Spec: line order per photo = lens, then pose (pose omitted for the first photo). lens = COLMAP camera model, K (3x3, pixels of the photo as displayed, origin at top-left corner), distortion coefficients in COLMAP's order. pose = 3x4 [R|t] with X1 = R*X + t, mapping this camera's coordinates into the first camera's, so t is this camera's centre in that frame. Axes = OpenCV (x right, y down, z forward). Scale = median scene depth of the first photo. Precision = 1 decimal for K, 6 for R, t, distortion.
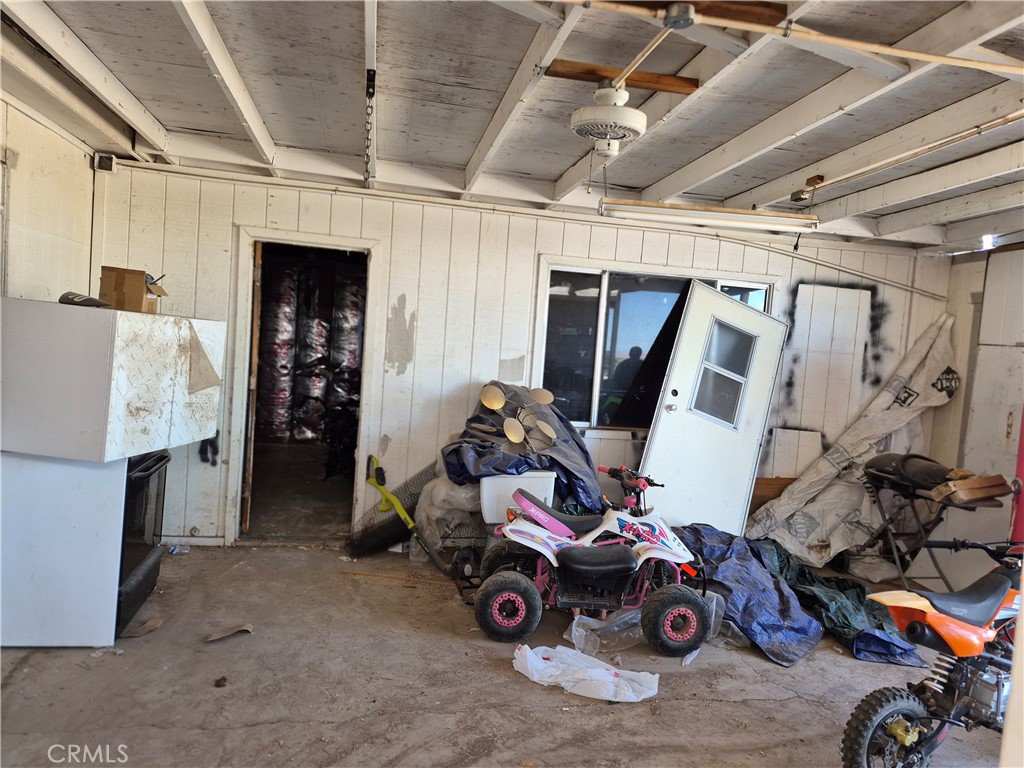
lens RADIAL K [[726.8, 0, 511.2], [0, 726.8, 388.3], [0, 0, 1]] dist [0.064093, -0.054393]
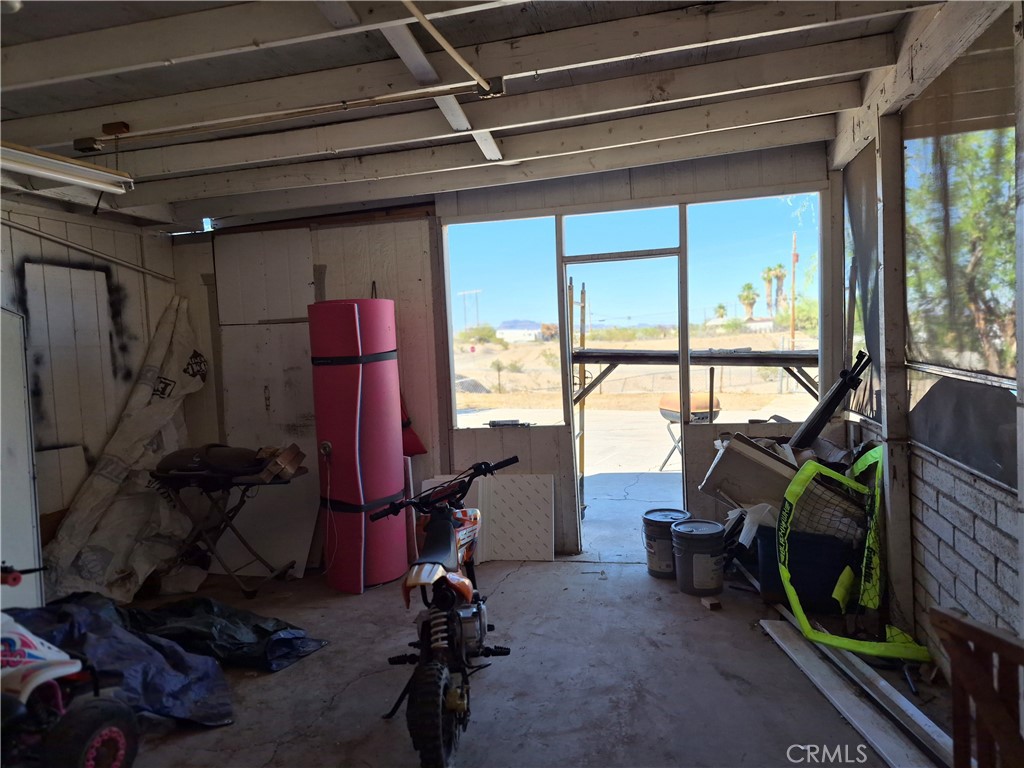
lens RADIAL K [[726.8, 0, 513.5], [0, 726.8, 381.4], [0, 0, 1]] dist [0.064093, -0.054393]
pose [[0.378866, -0.138640, 0.915008, -0.141689], [0.136368, 0.986286, 0.092976, -0.021934], [-0.915349, 0.089553, 0.392576, 0.240521]]
